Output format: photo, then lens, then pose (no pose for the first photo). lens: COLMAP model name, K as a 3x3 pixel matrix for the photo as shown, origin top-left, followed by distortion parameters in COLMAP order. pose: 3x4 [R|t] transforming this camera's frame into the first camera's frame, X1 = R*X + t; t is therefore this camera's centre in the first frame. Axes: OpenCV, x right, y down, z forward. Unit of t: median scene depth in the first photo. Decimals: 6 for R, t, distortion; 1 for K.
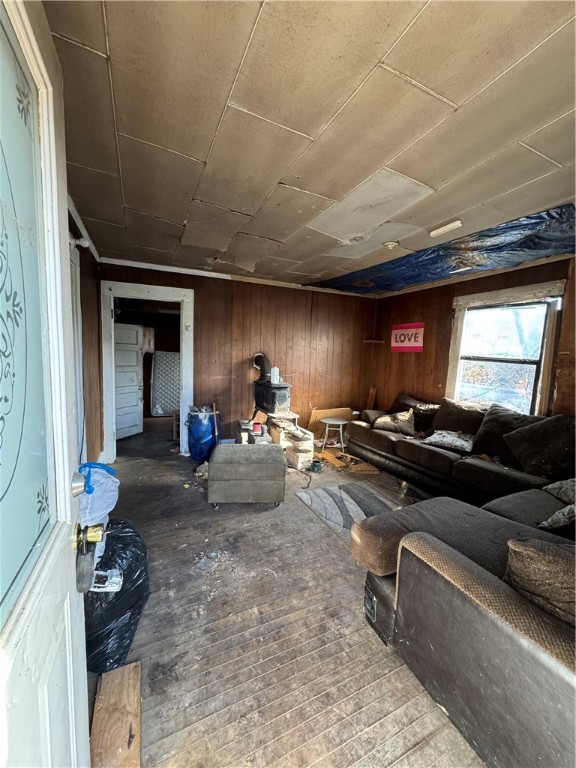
lens RADIAL K [[304.9, 0, 289.7], [0, 304.9, 384.7], [0, 0, 1]] dist [-0.003396, -0.000014]
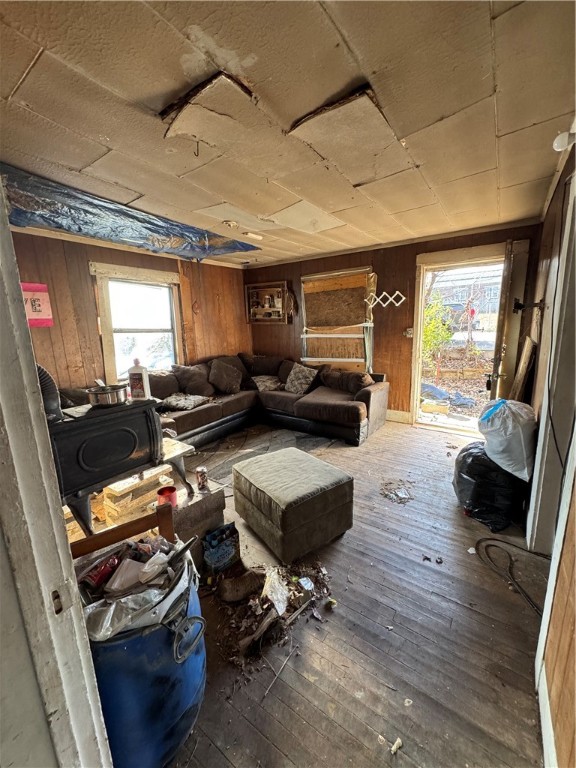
lens RADIAL K [[304.9, 0, 288.6], [0, 304.9, 381.3], [0, 0, 1]] dist [-0.003396, -0.000014]
pose [[-0.488243, -0.180879, 0.853757, -0.566611], [0.105333, 0.958920, 0.263396, -0.134447], [-0.866328, 0.218531, -0.449133, 1.022837]]
